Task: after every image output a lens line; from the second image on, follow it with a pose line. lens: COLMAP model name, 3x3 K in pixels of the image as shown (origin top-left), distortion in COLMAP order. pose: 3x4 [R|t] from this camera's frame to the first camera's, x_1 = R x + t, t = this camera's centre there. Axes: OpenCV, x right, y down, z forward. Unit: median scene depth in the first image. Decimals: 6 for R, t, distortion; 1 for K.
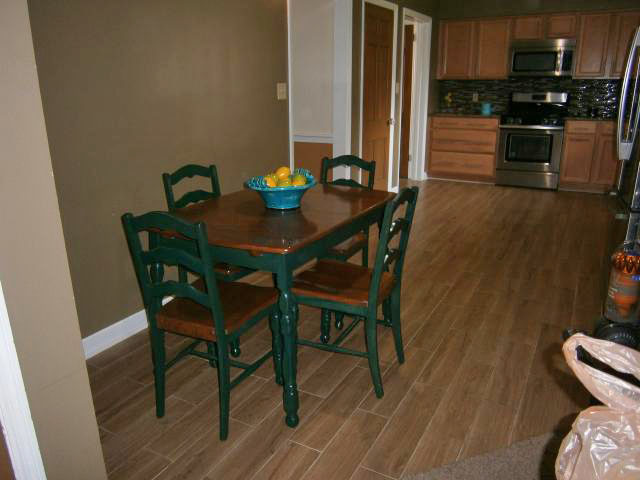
lens RADIAL K [[496.8, 0, 320.0], [0, 496.8, 240.0], [0, 0, 1]] dist [-0.045573, 0.005857]
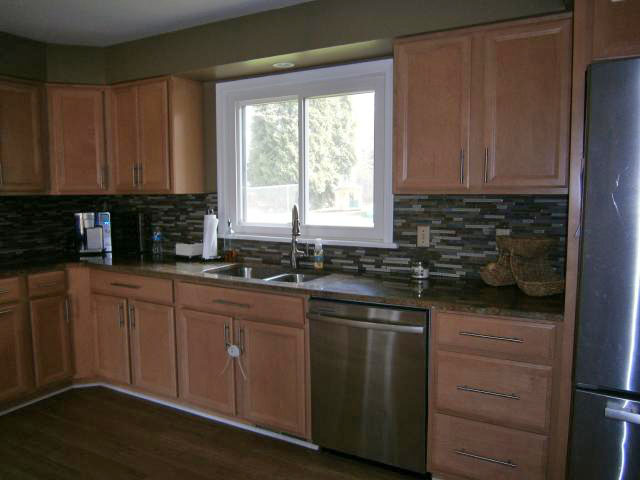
lens RADIAL K [[496.8, 0, 320.0], [0, 496.8, 240.0], [0, 0, 1]] dist [-0.045573, 0.005857]
pose [[0.005046, -0.084476, 0.996413, 0.054512], [0.301147, 0.950296, 0.079041, -0.197210], [-0.953564, 0.299668, 0.030235, 0.592189]]
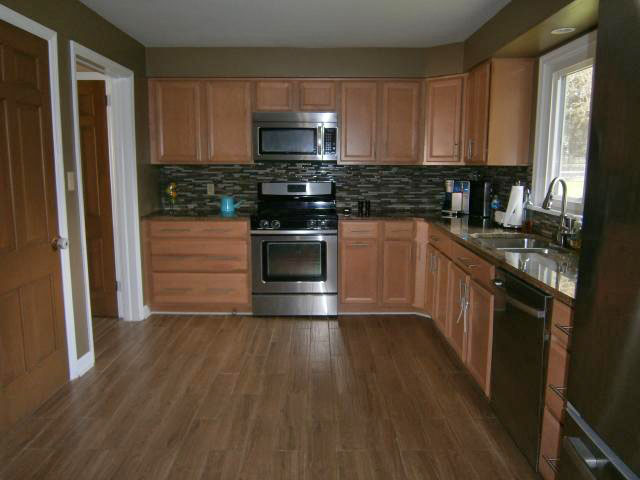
lens RADIAL K [[496.8, 0, 320.0], [0, 496.8, 240.0], [0, 0, 1]] dist [-0.045573, 0.005857]
pose [[0.871218, -0.059754, 0.487245, 0.111837], [0.133688, 0.983928, -0.118375, -0.123366], [-0.472341, 0.168269, 0.865205, 0.356684]]
